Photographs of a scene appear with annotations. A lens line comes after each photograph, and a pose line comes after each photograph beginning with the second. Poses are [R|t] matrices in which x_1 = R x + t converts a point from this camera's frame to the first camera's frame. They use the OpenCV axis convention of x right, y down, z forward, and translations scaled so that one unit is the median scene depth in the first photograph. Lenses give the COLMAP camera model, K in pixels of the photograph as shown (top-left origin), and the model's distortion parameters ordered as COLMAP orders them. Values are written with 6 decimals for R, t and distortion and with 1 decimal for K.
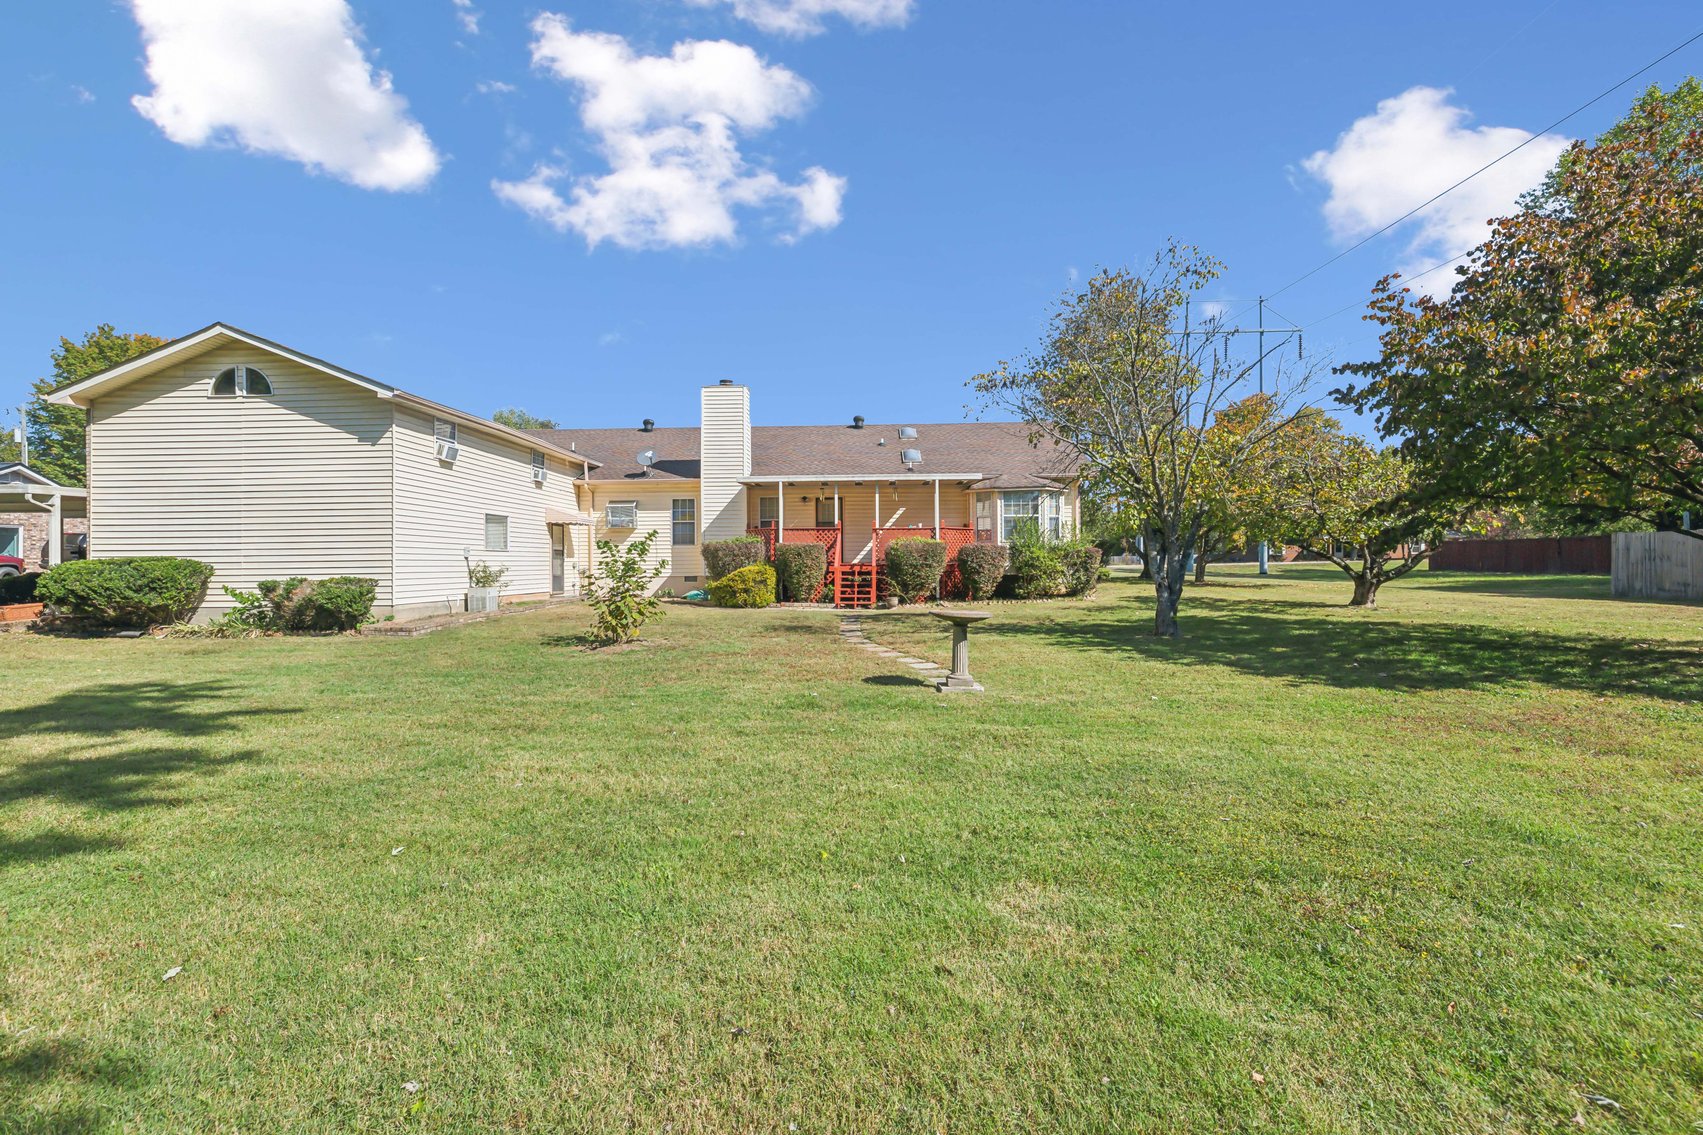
lens RADIAL K [[739.2, 0, 846.5], [0, 739.2, 558.1], [0, 0, 1]] dist [0.002182, -0.000229]
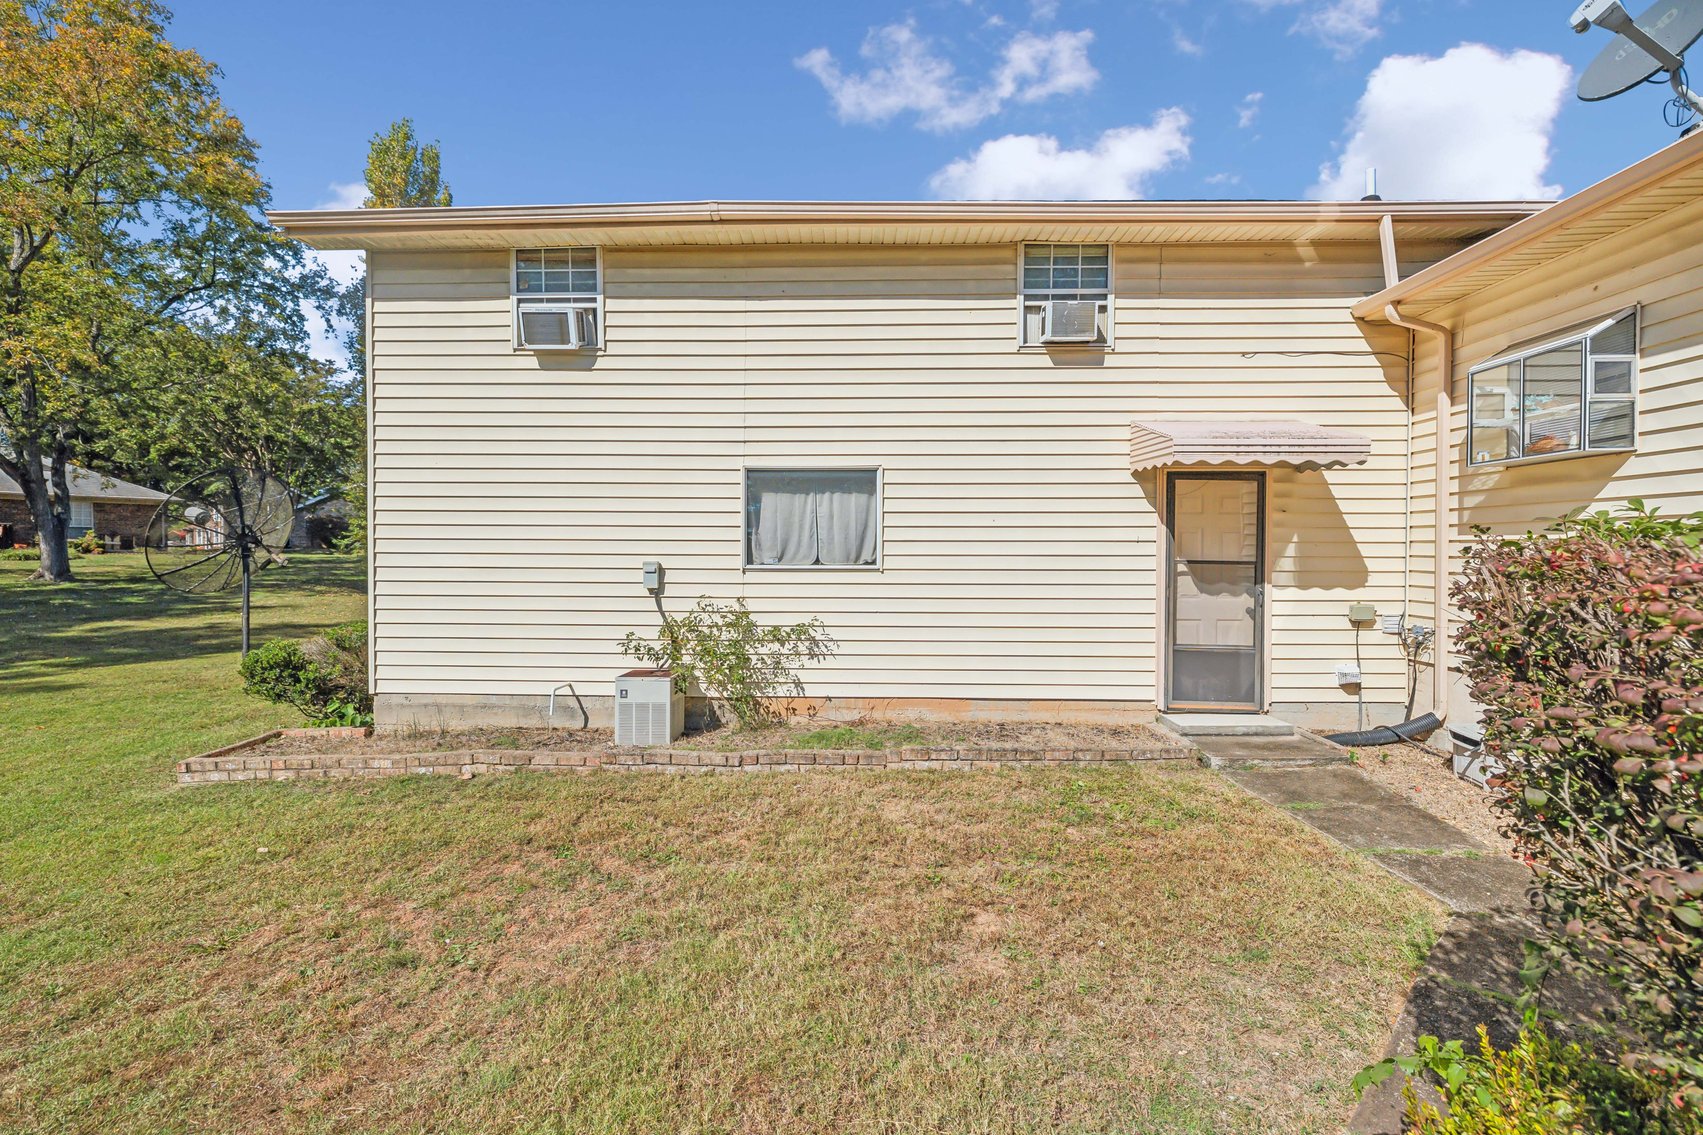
lens RADIAL K [[739.2, 0, 846.5], [0, 739.2, 558.1], [0, 0, 1]] dist [0.002182, -0.000229]
pose [[0.011204, 0.017889, -0.999777, -0.110786], [0.003594, 0.999833, 0.017930, -0.020188], [0.999931, -0.003794, 0.011138, 0.945927]]
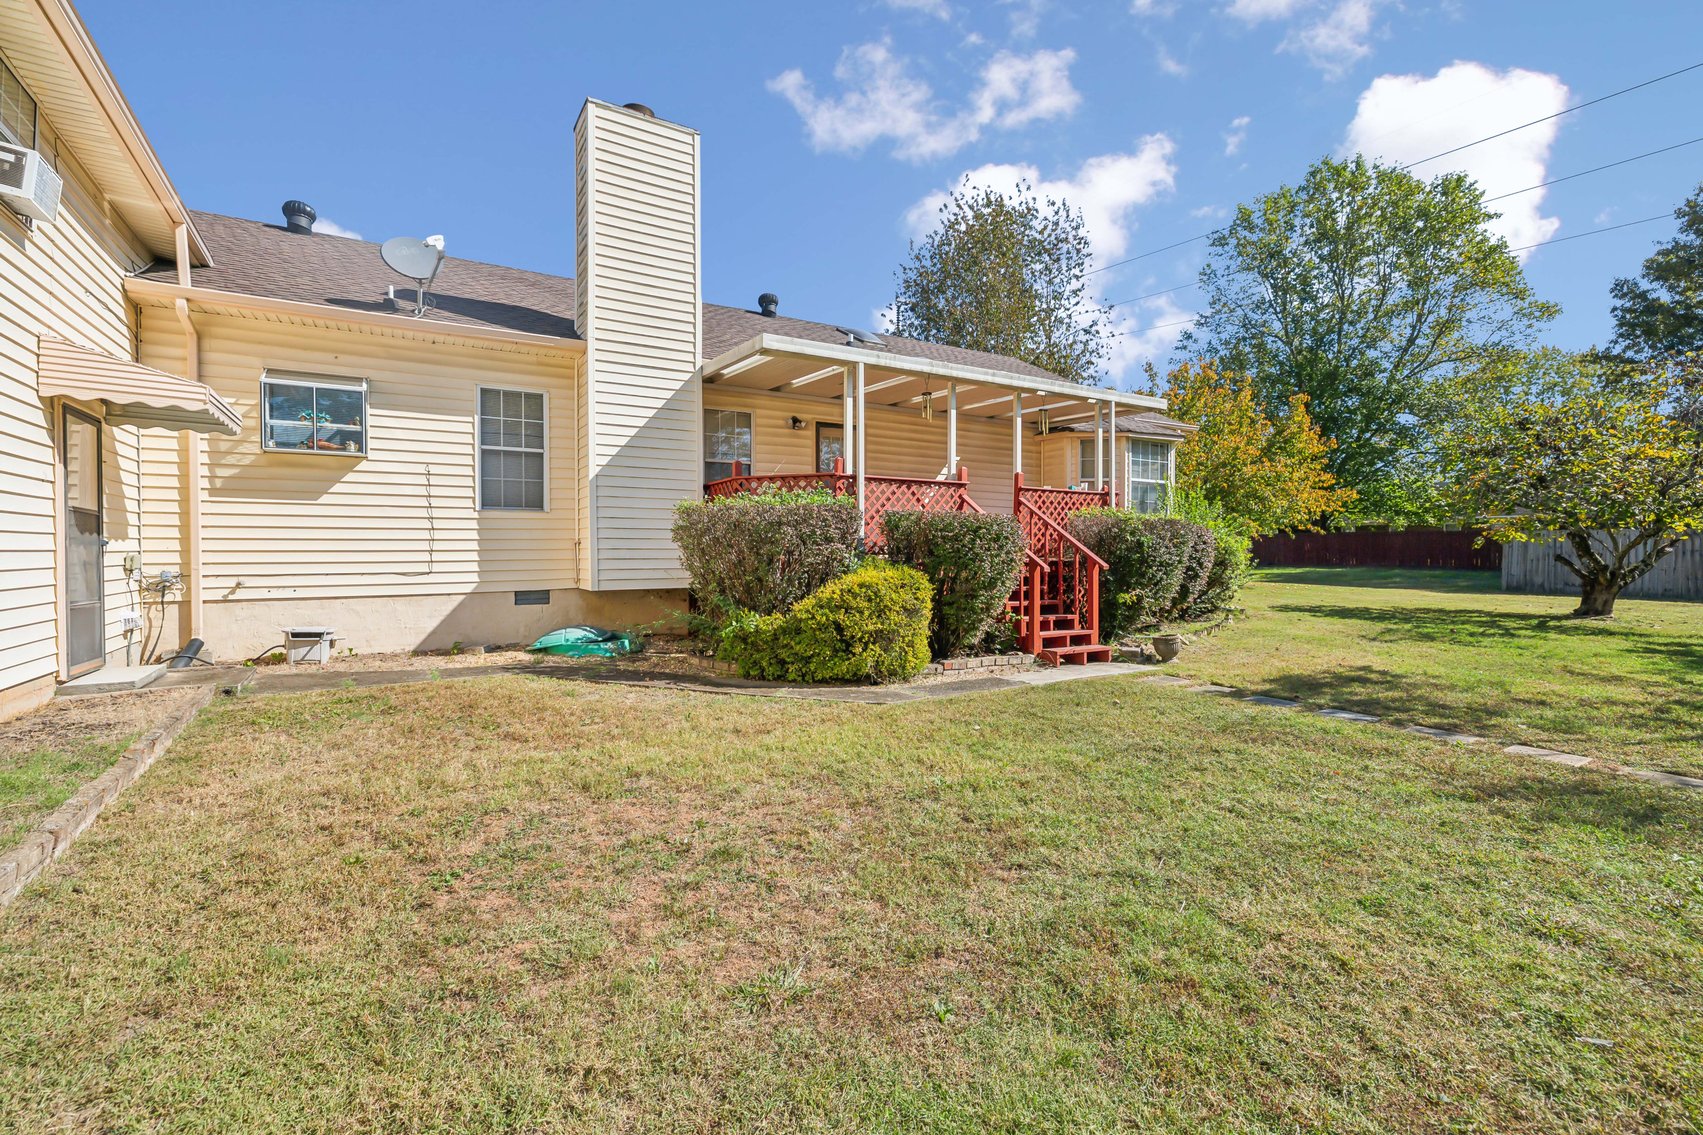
lens RADIAL K [[739.2, 0, 846.5], [0, 739.2, 558.1], [0, 0, 1]] dist [0.002182, -0.000229]
pose [[0.833137, 0.000241, 0.553066, -0.343092], [-0.007277, 0.999918, 0.010527, 0.002115], [-0.553019, -0.012795, 0.833071, 0.692782]]
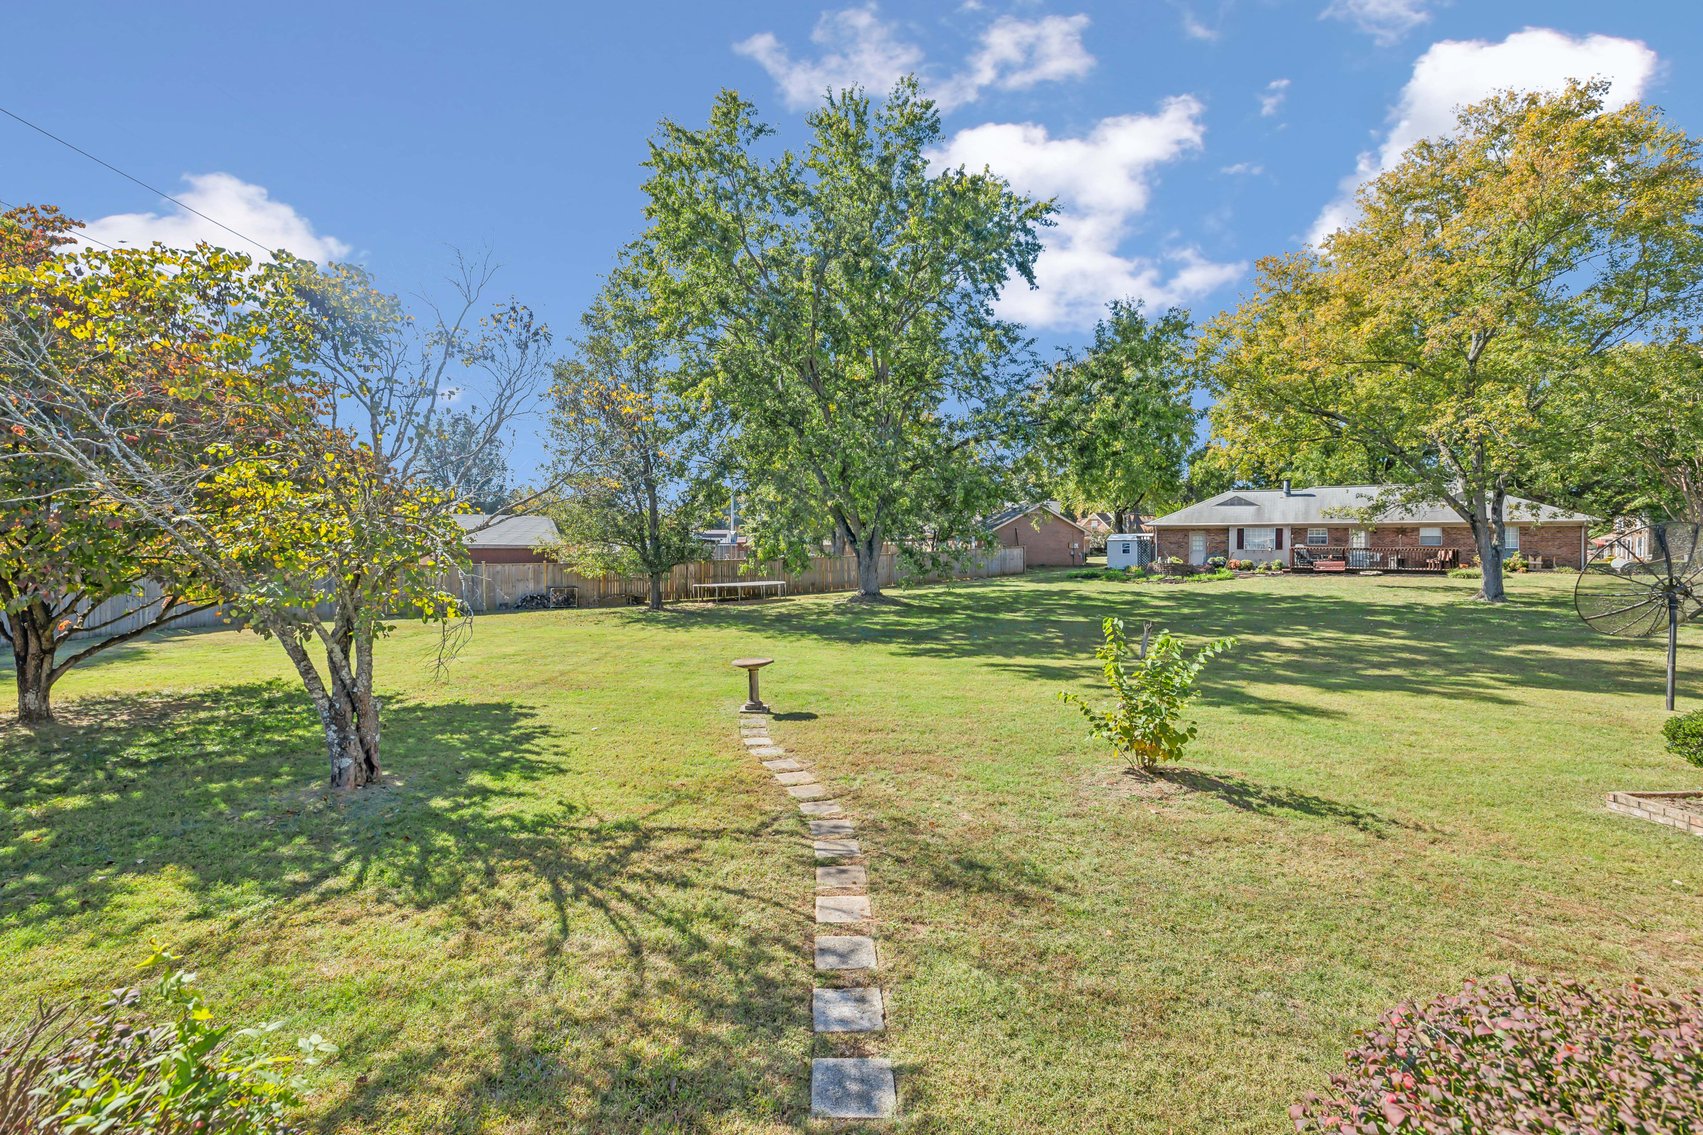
lens RADIAL K [[739.2, 0, 846.5], [0, 739.2, 558.1], [0, 0, 1]] dist [0.002182, -0.000229]
pose [[-0.998282, 0.003192, -0.058510, 0.016421], [0.002543, 0.999934, 0.011175, -0.063442], [0.058542, 0.011007, -0.998224, 1.048695]]
